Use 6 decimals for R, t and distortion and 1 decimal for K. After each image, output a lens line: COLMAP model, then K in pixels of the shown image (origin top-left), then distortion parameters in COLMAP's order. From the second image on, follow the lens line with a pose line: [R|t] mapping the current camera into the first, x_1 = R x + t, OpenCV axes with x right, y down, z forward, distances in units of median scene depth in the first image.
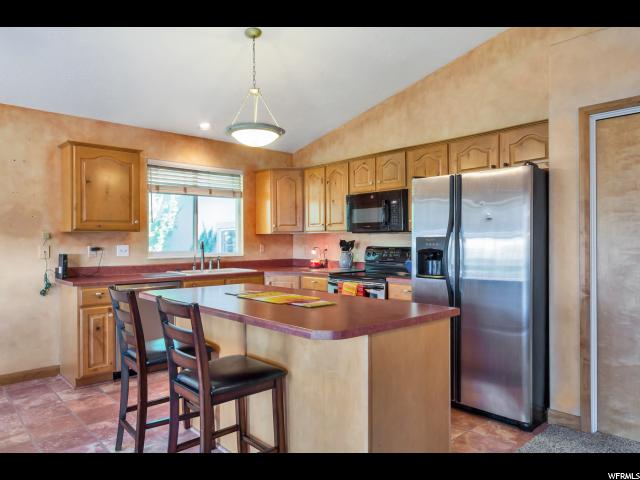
lens RADIAL K [[439.8, 0, 315.7], [0, 439.8, 243.7], [0, 0, 1]] dist [0.005794, -0.000629]
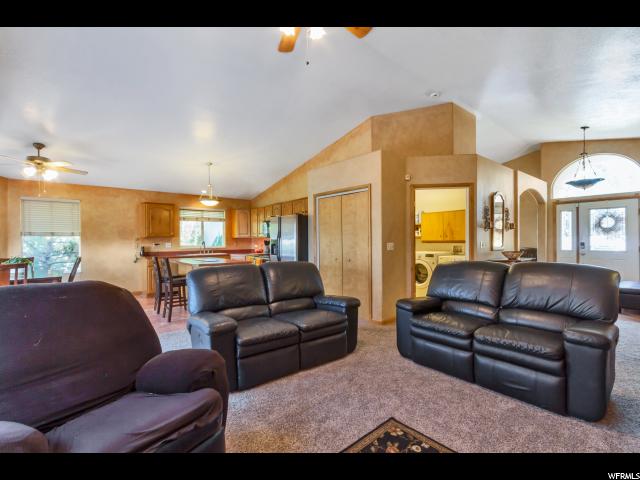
lens RADIAL K [[292.9, 0, 315.7], [0, 292.9, 242.1], [0, 0, 1]] dist [0.002052, -0.001808]
pose [[0.999047, -0.001273, -0.043629, 0.494887], [0.001233, 0.999999, -0.000960, 0.001497], [0.043630, 0.000905, 0.999047, -0.640081]]
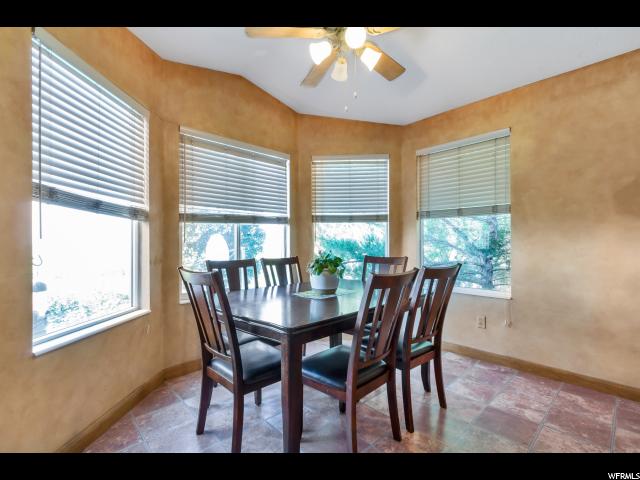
lens RADIAL K [[292.9, 0, 318.6], [0, 292.9, 243.5], [0, 0, 1]] dist [0.002052, -0.001808]
pose [[0.019829, 0.009479, -0.999758, -0.167934], [-0.004279, 0.999947, 0.009396, 0.030301], [0.999794, 0.004092, 0.019868, 0.410920]]
